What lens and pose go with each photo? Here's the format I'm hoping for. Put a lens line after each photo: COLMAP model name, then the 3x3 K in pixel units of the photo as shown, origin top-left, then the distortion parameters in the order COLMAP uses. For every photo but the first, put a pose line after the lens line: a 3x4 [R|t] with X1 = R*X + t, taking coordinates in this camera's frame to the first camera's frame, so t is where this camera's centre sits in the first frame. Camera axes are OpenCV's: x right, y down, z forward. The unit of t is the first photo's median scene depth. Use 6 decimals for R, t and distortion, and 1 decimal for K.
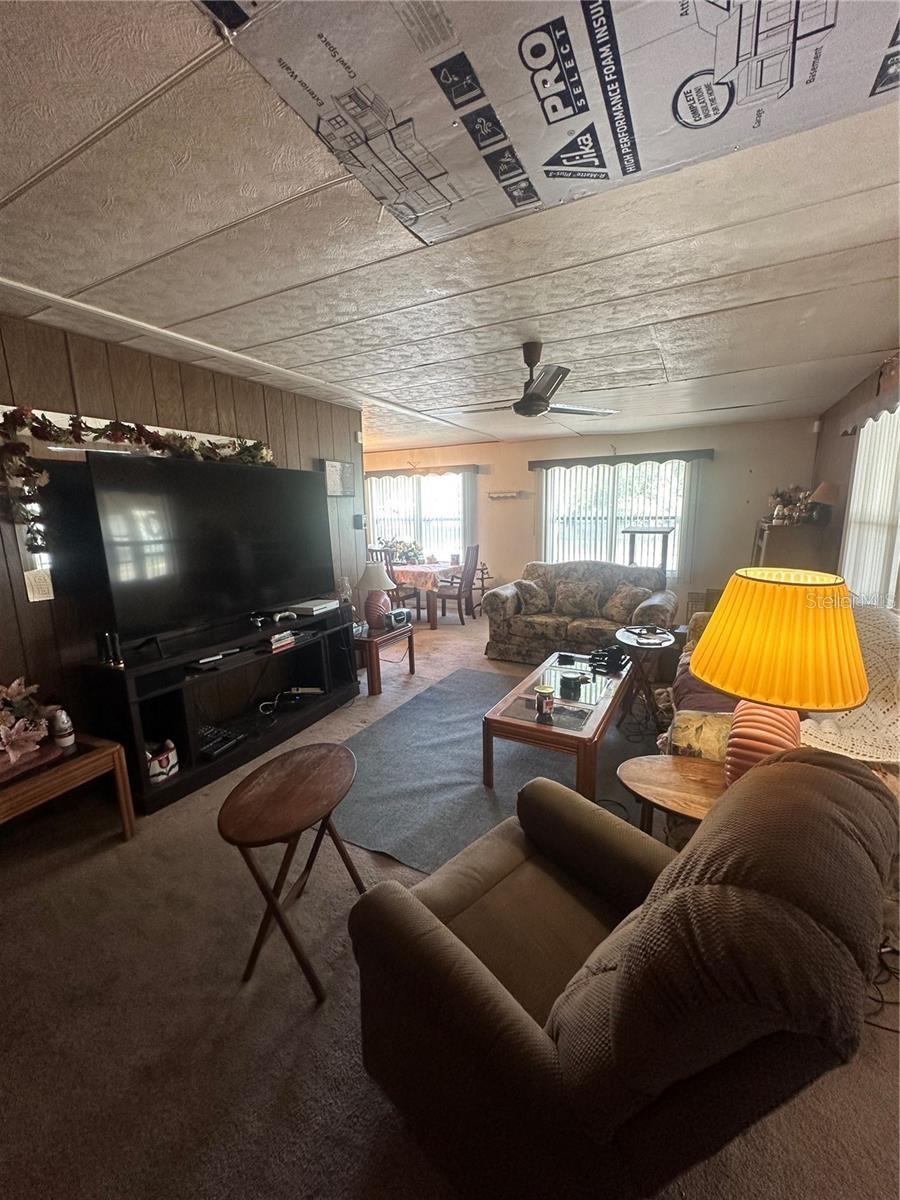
lens RADIAL K [[464.6, 0, 450.0], [0, 464.6, 600.0], [0, 0, 1]] dist [-0.016838, -0.000104]
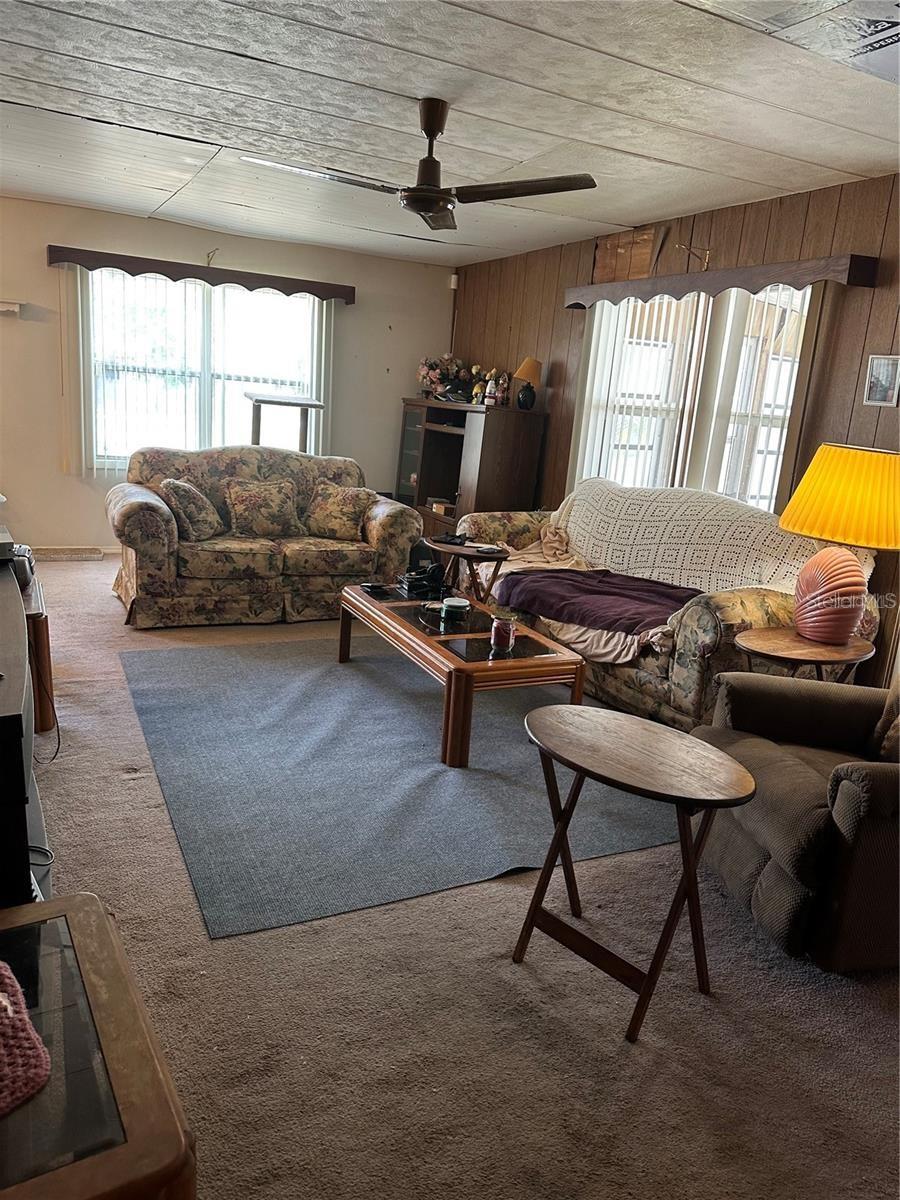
lens RADIAL K [[822.0, 0, 450.0], [0, 822.0, 600.0], [0, 0, 1]] dist [0.071135, -0.121312]
pose [[0.580516, -0.132596, 0.803380, -0.501307], [0.063464, 0.991018, 0.117706, 0.003774], [-0.811772, -0.017345, 0.583717, 0.168175]]
